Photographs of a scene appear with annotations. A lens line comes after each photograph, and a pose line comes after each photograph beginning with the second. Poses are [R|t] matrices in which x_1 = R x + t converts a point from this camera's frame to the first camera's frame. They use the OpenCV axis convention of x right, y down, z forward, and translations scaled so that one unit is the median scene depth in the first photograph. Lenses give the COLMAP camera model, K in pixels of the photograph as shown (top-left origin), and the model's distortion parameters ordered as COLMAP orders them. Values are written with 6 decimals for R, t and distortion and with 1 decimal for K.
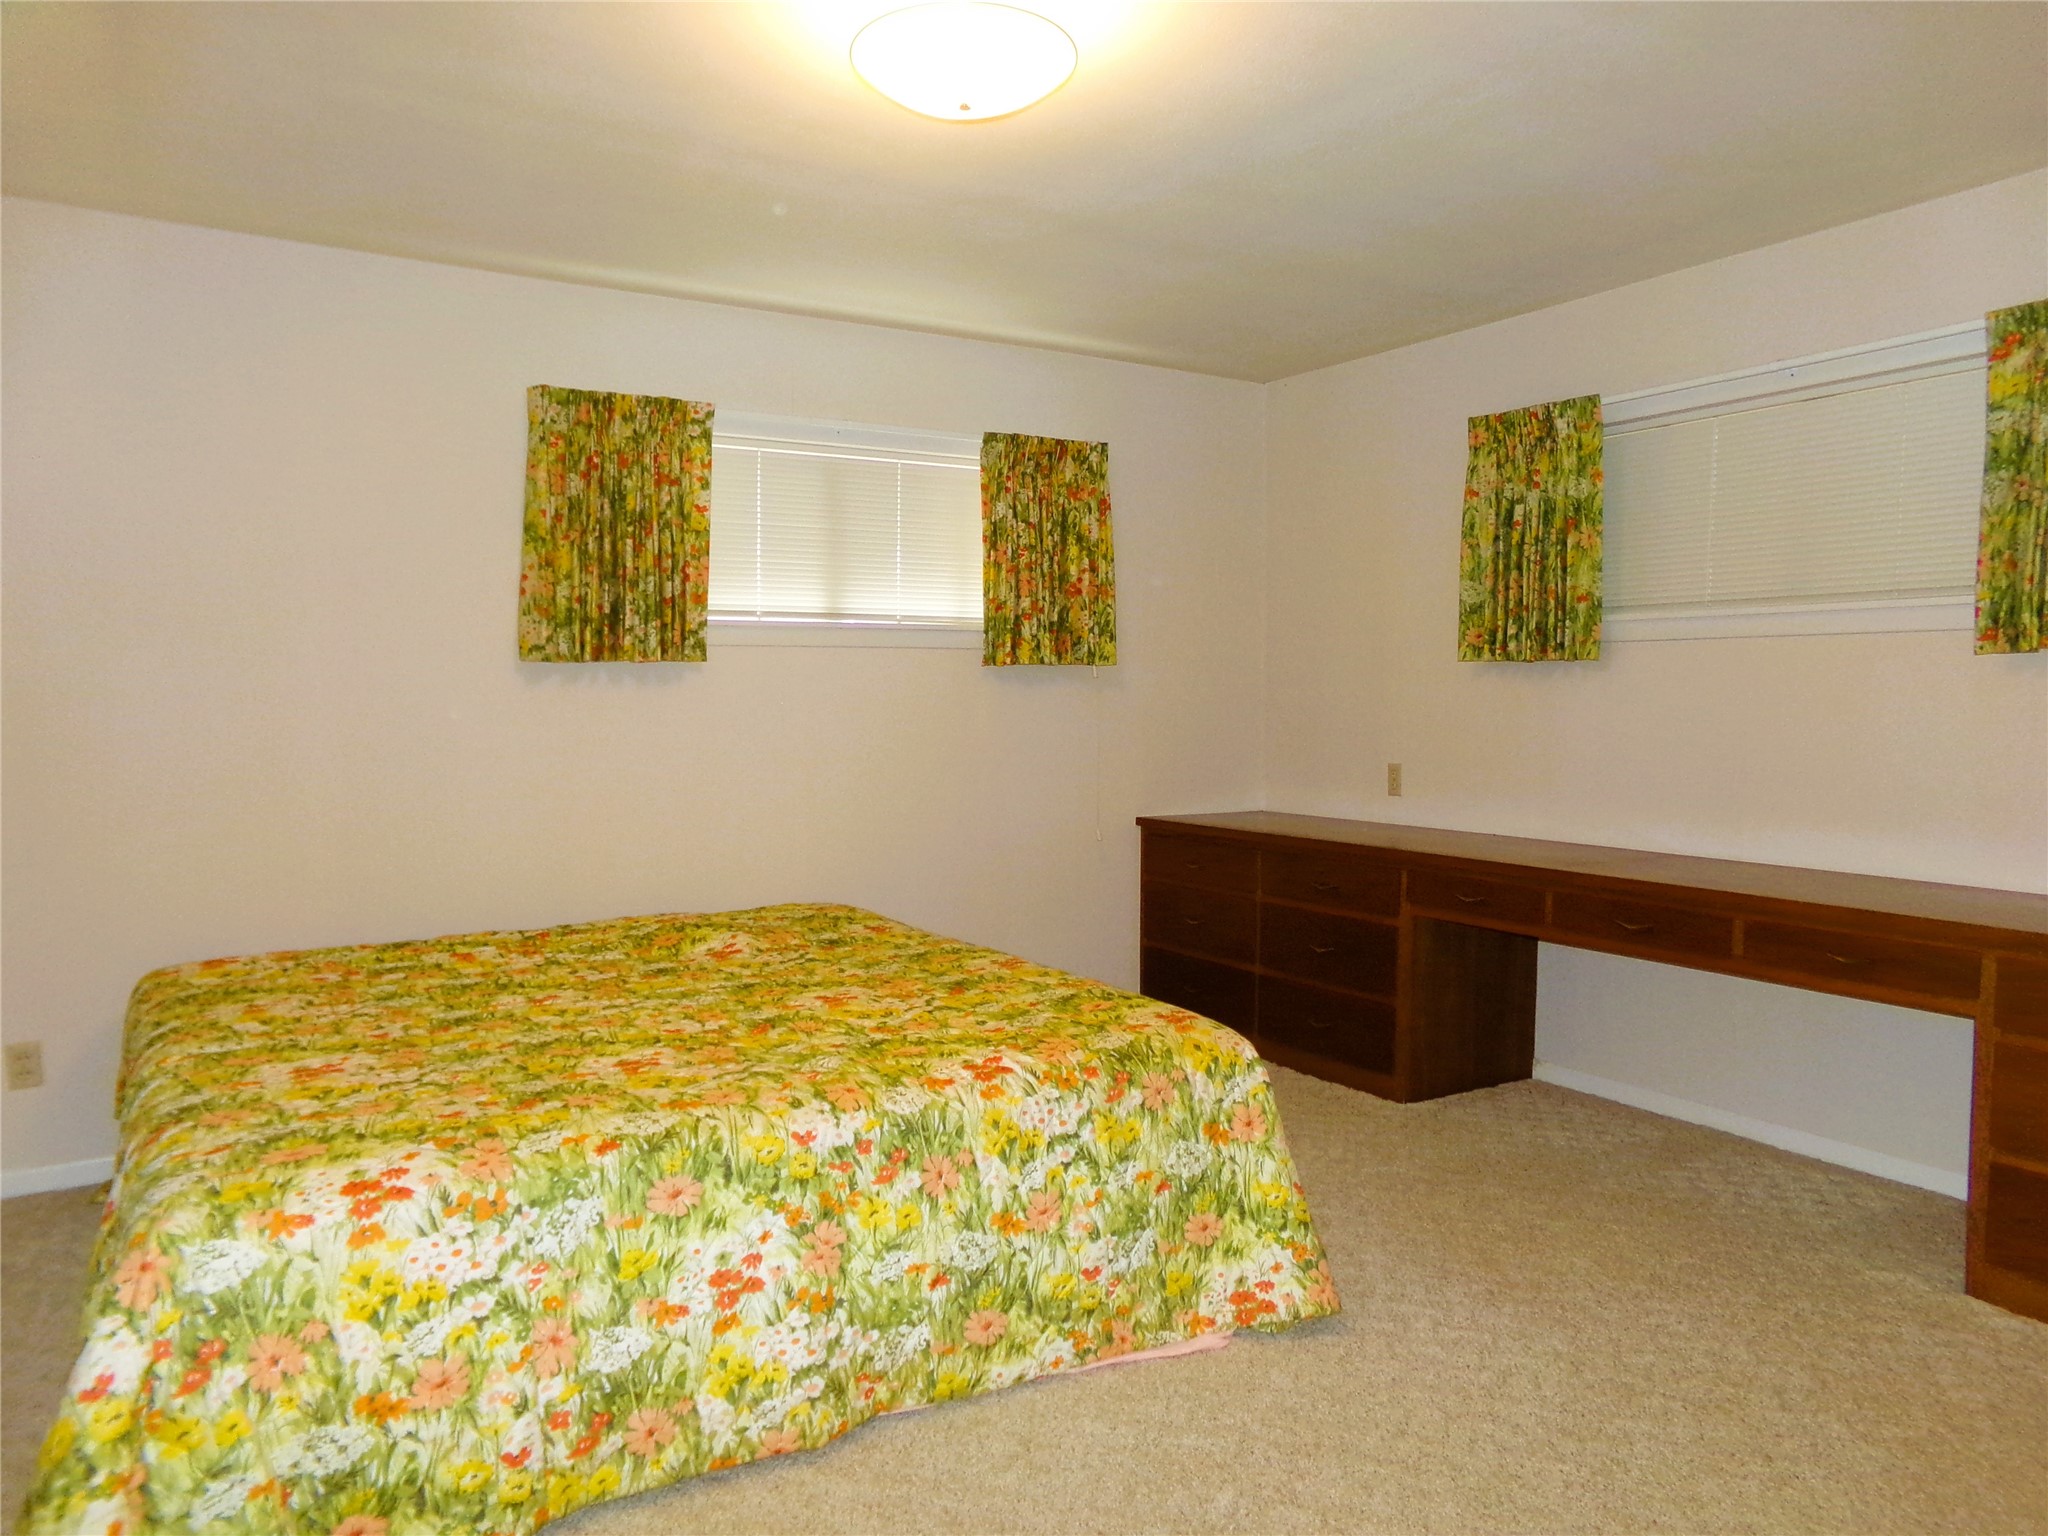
lens RADIAL K [[1418.3, 0, 1028.0], [0, 1418.3, 752.3], [0, 0, 1]] dist [-0.172094, 0.372530]
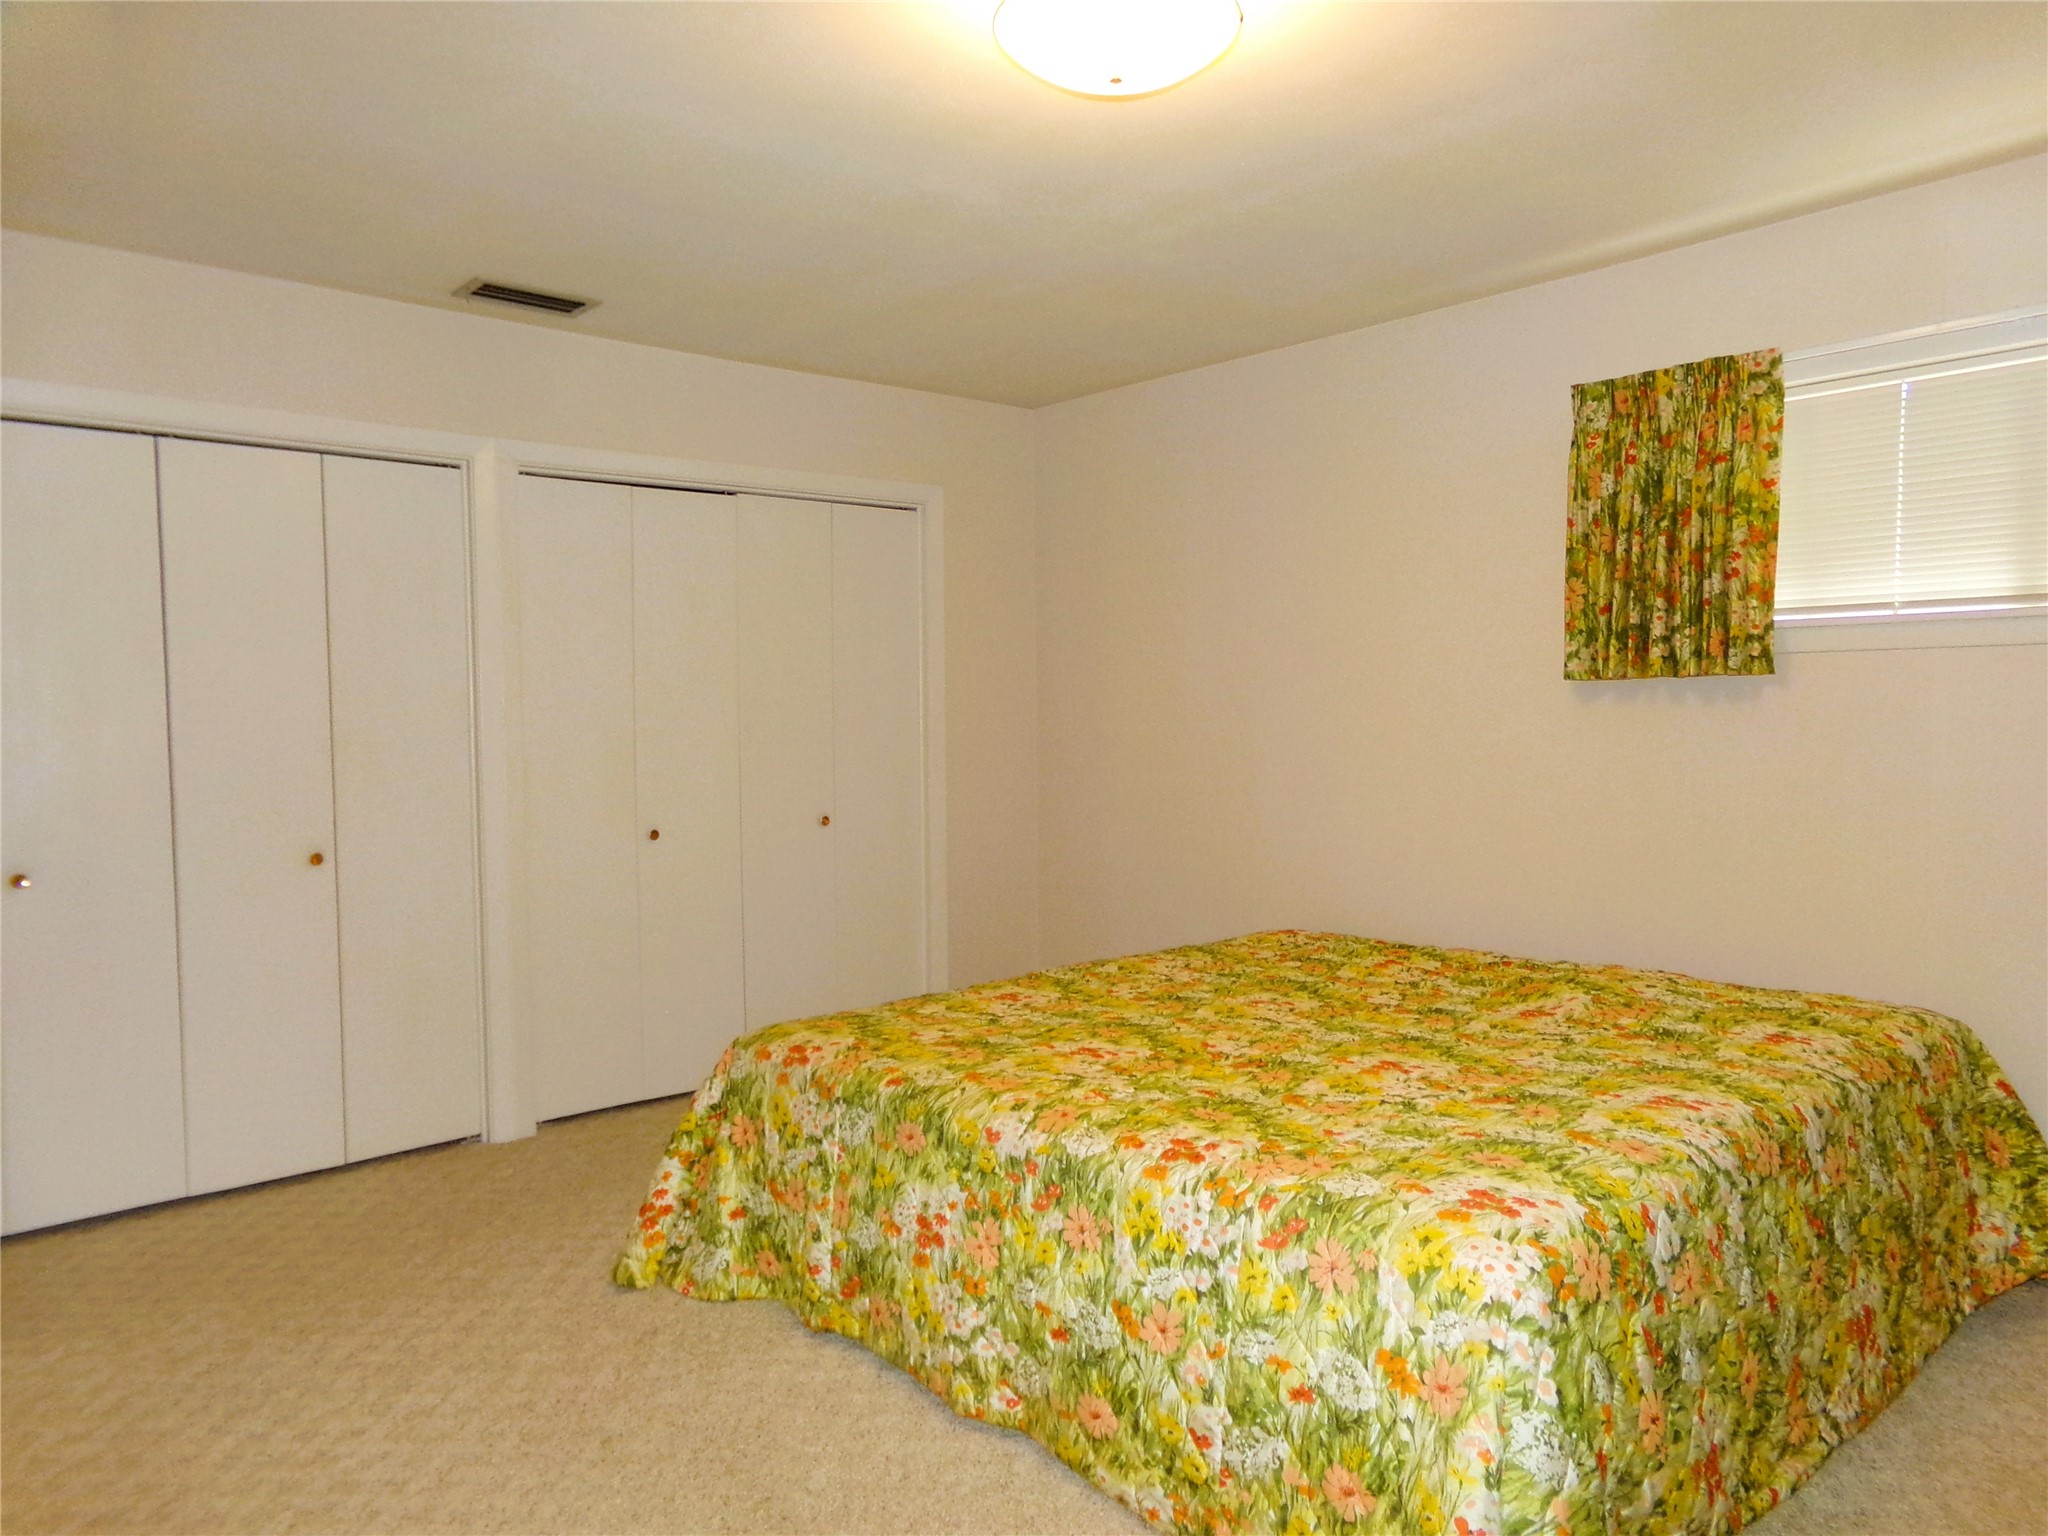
lens RADIAL K [[1418.3, 0, 1028.0], [0, 1418.3, 752.3], [0, 0, 1]] dist [-0.172094, 0.372530]
pose [[0.183937, 0.030802, -0.982455, 0.678865], [-0.035017, 0.999080, 0.024767, -0.034819], [0.982314, 0.029847, 0.184847, 0.621781]]
